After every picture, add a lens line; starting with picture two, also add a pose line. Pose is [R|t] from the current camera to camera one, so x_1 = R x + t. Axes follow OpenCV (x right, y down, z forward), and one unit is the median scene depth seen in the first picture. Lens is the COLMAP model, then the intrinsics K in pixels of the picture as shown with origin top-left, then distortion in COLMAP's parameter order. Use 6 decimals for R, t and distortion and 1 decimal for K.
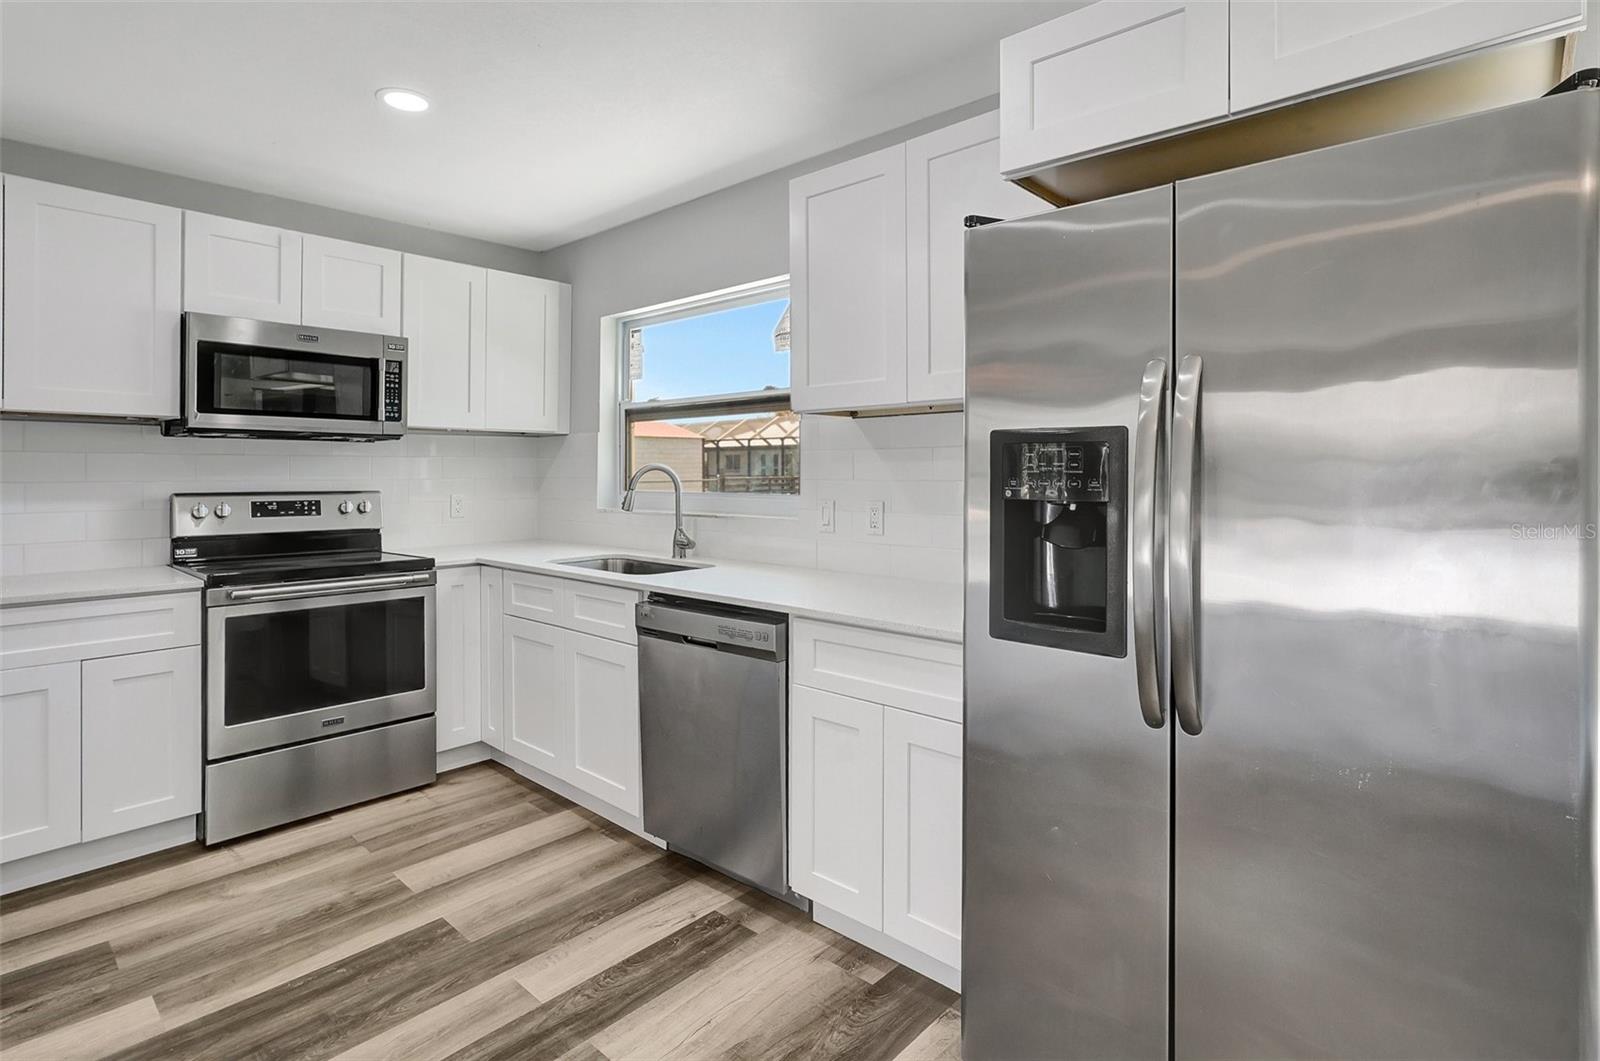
lens RADIAL K [[795.7, 0, 773.0], [0, 795.7, 471.6], [0, 0, 1]] dist [-0.004715, 0.006062]
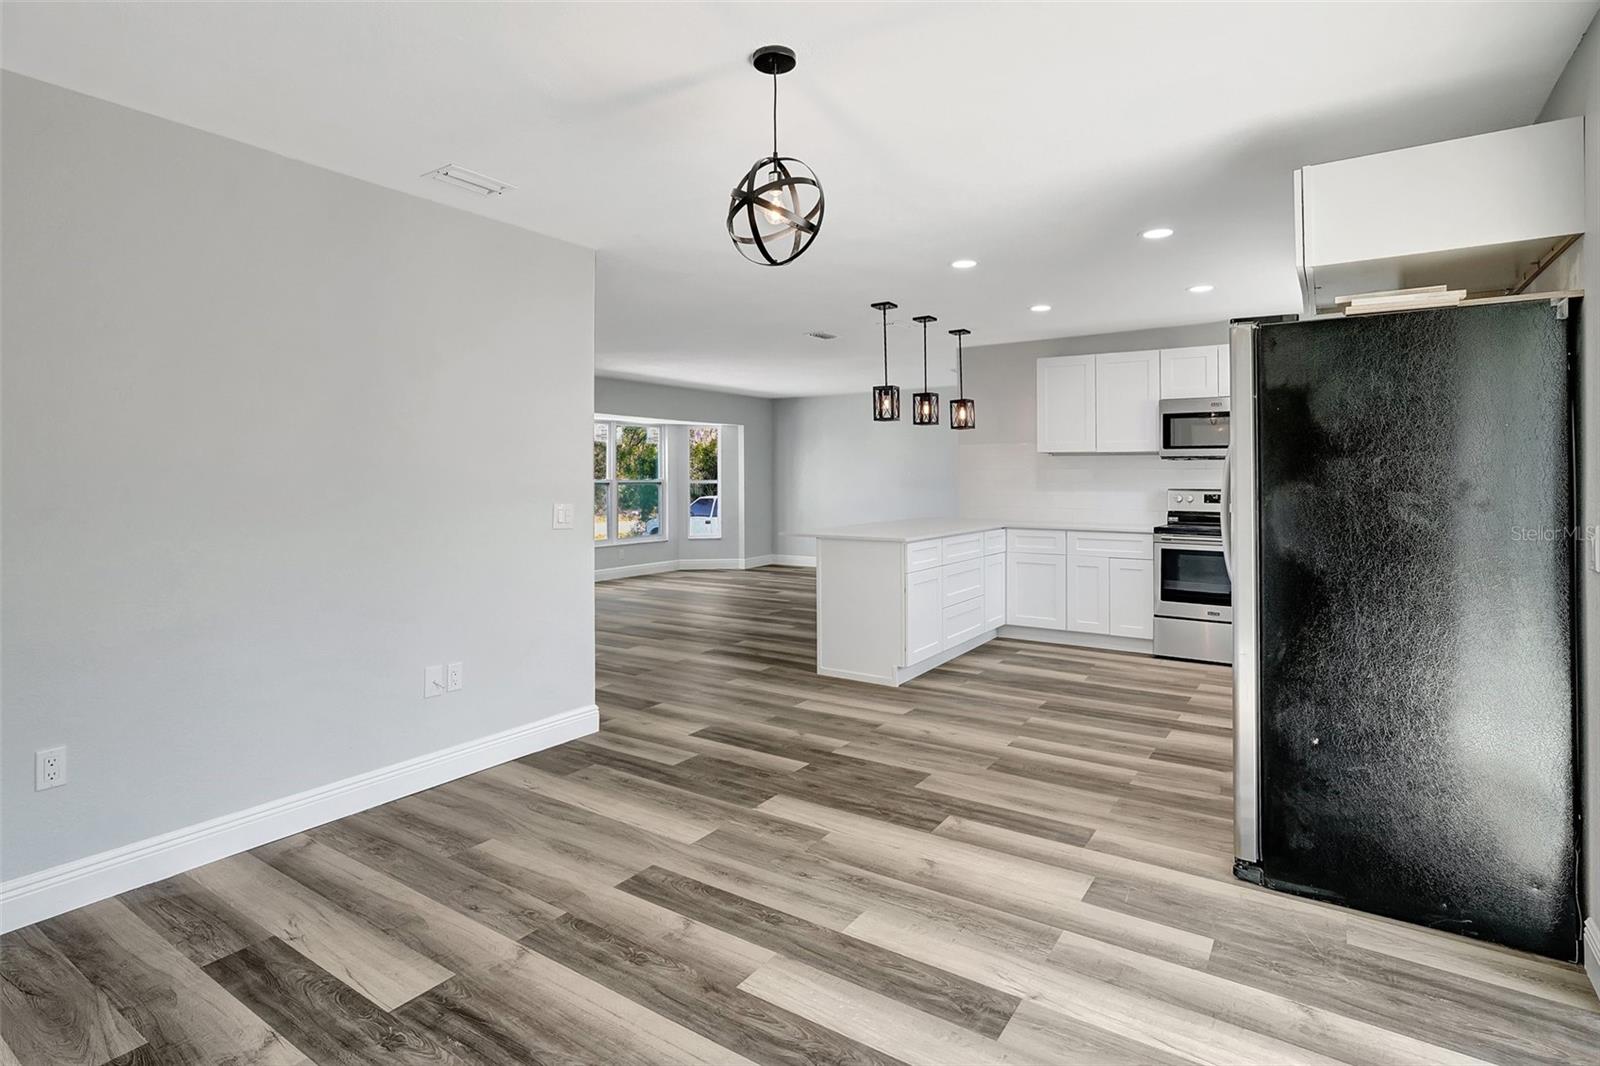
lens RADIAL K [[795.7, 0, 773.0], [0, 795.7, 474.1], [0, 0, 1]] dist [-0.004715, 0.006062]
pose [[0.166078, 0.001617, -0.986111, 1.157889], [-0.001984, 0.999997, 0.001305, -0.010315], [0.986111, 0.001740, 0.166081, -0.329393]]
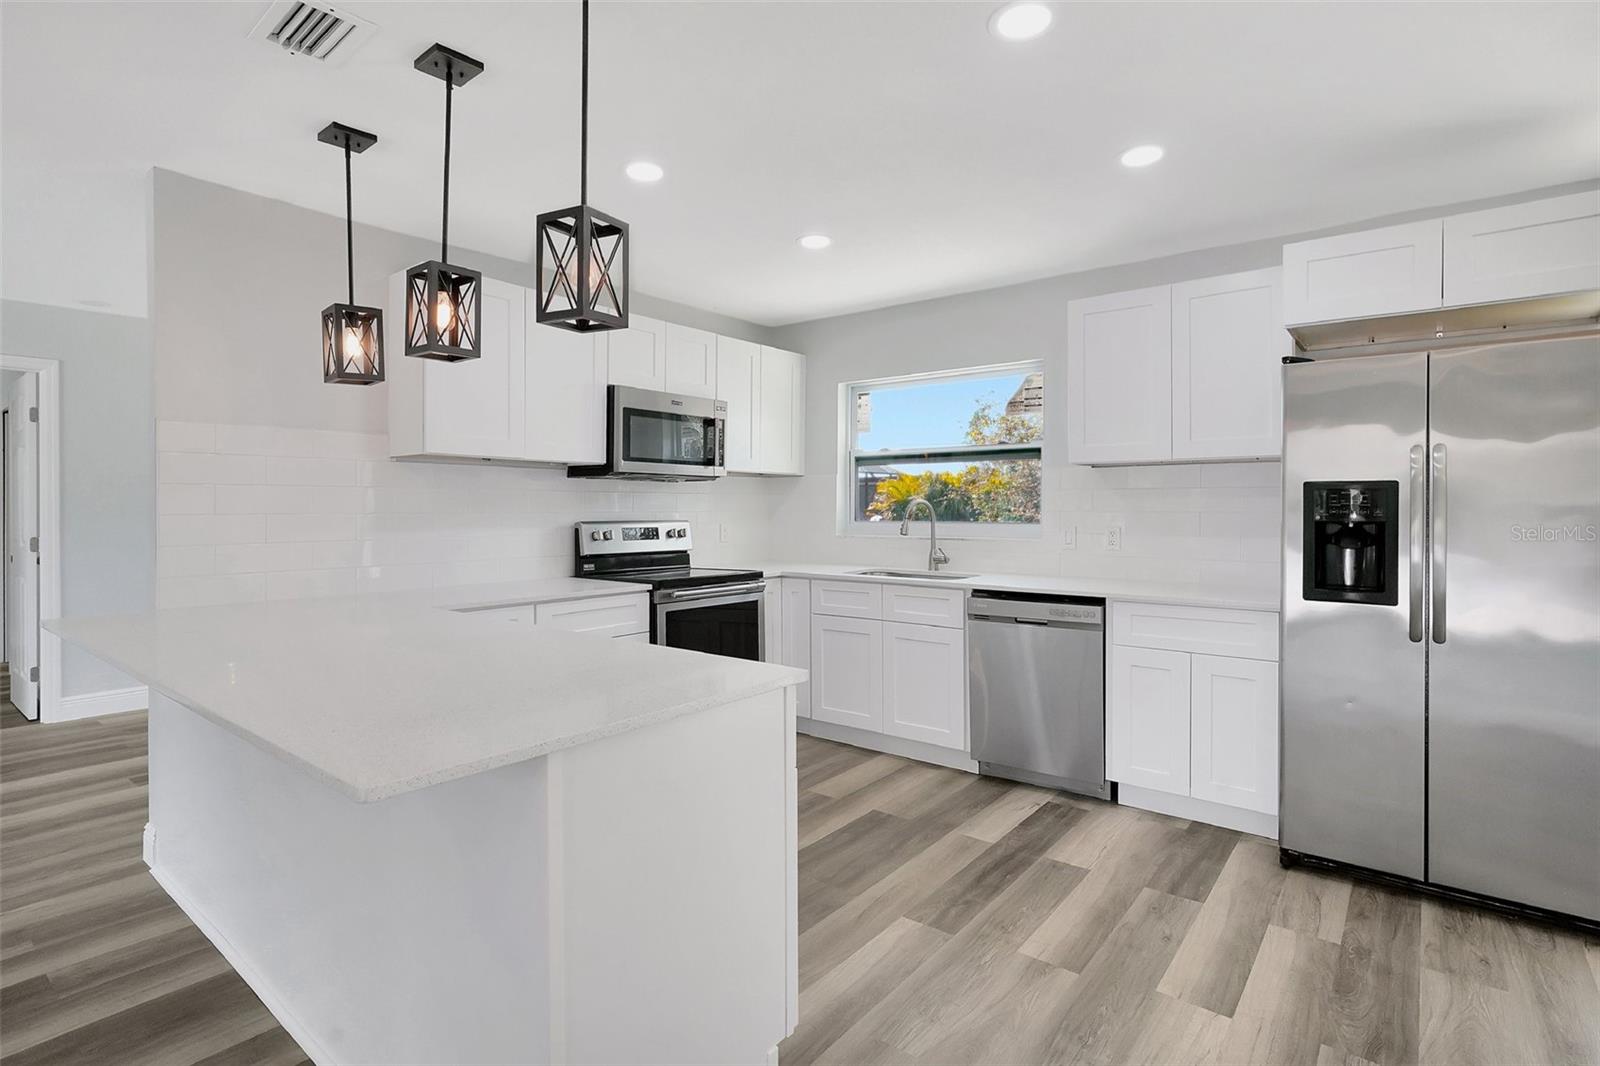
lens RADIAL K [[798.4, 0, 796.4], [0, 798.4, 511.3], [0, 0, 1]] dist [-0.000751, 0.000268]
pose [[0.996399, 0.001032, 0.084777, -0.573480], [-0.001489, 0.999985, 0.005328, 0.003449], [-0.084770, -0.005435, 0.996386, -0.377079]]
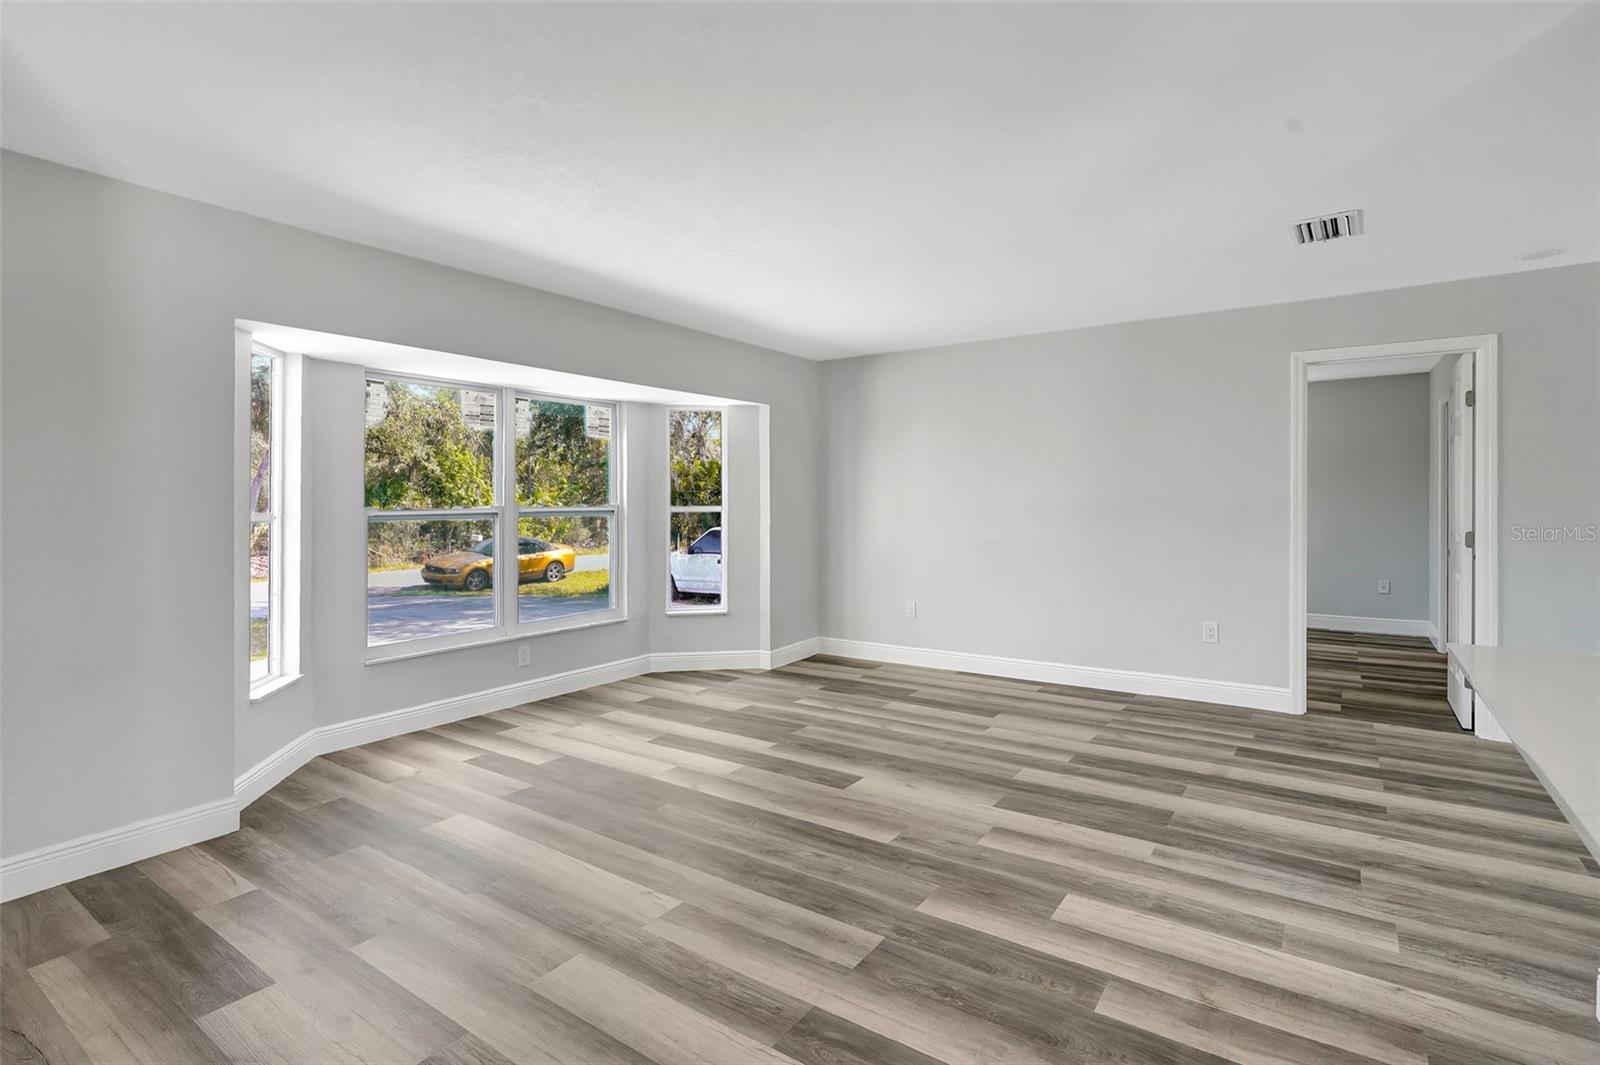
lens RADIAL K [[773.5, 0, 792.8], [0, 773.5, 502.6], [0, 0, 1]] dist [-0.000111, 0.000712]
pose [[0.158749, 0.003248, -0.987314, -0.774072], [0.000087, 0.999995, 0.003303, 0.008840], [0.987319, -0.000610, 0.158748, -0.075395]]
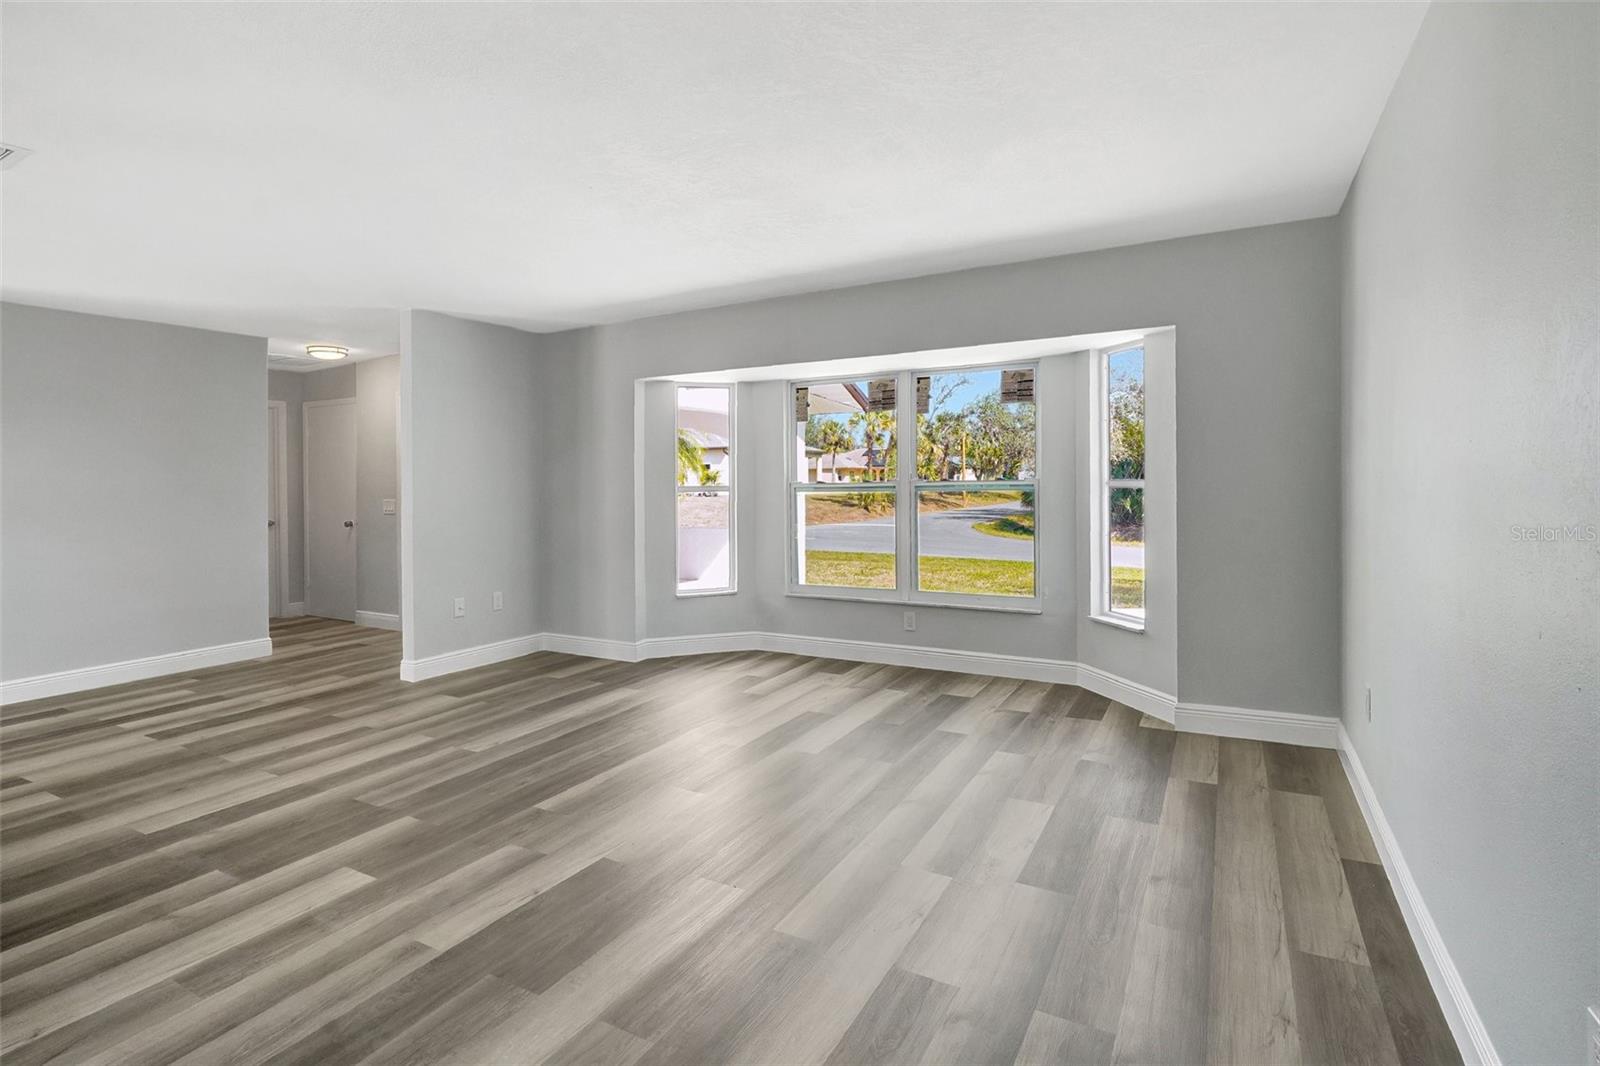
lens RADIAL K [[809.7, 0, 791.7], [0, 809.7, 474.9], [0, 0, 1]] dist [0.003039, 0.000419]
pose [[-0.969896, 0.019936, -0.242703, -1.915265], [0.020912, 0.999780, -0.001446, 0.005467], [0.242621, -0.006478, -0.970100, 1.501643]]
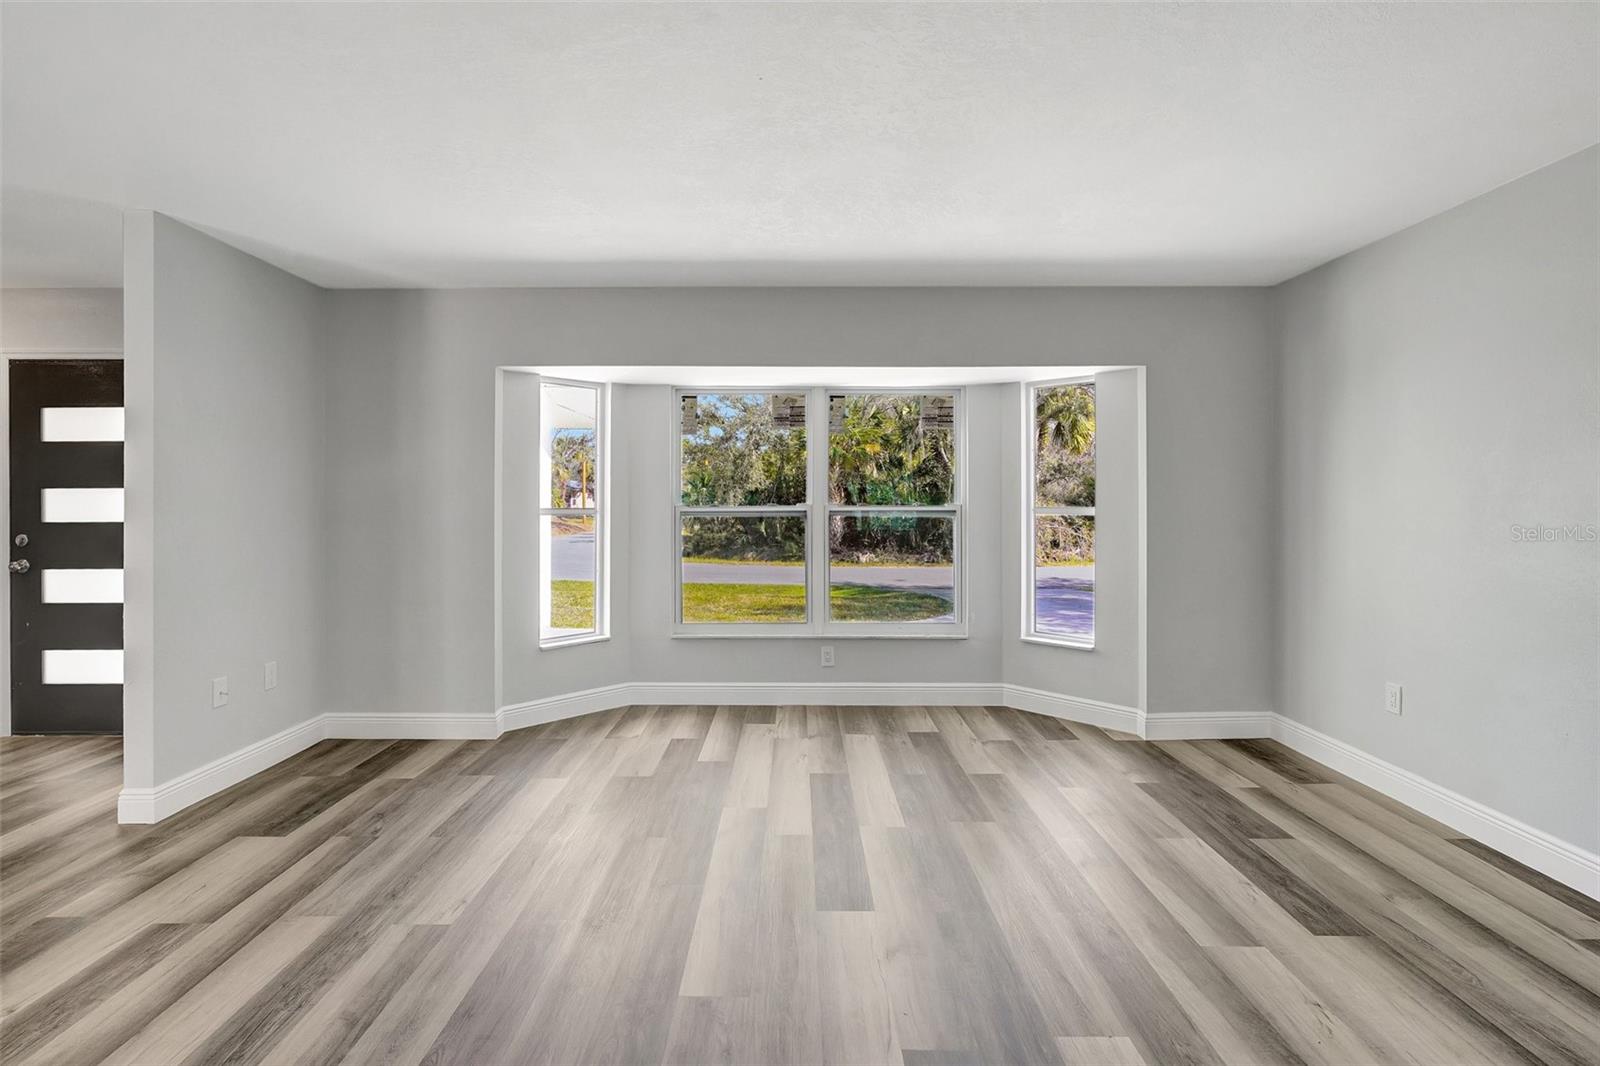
lens RADIAL K [[773.5, 0, 792.8], [0, 773.5, 503.1], [0, 0, 1]] dist [-0.000111, 0.000712]
pose [[-0.722271, 0.007790, -0.691567, -1.381540], [0.001841, 0.999955, 0.009340, 0.001449], [0.691608, 0.005473, -0.722252, 0.845276]]
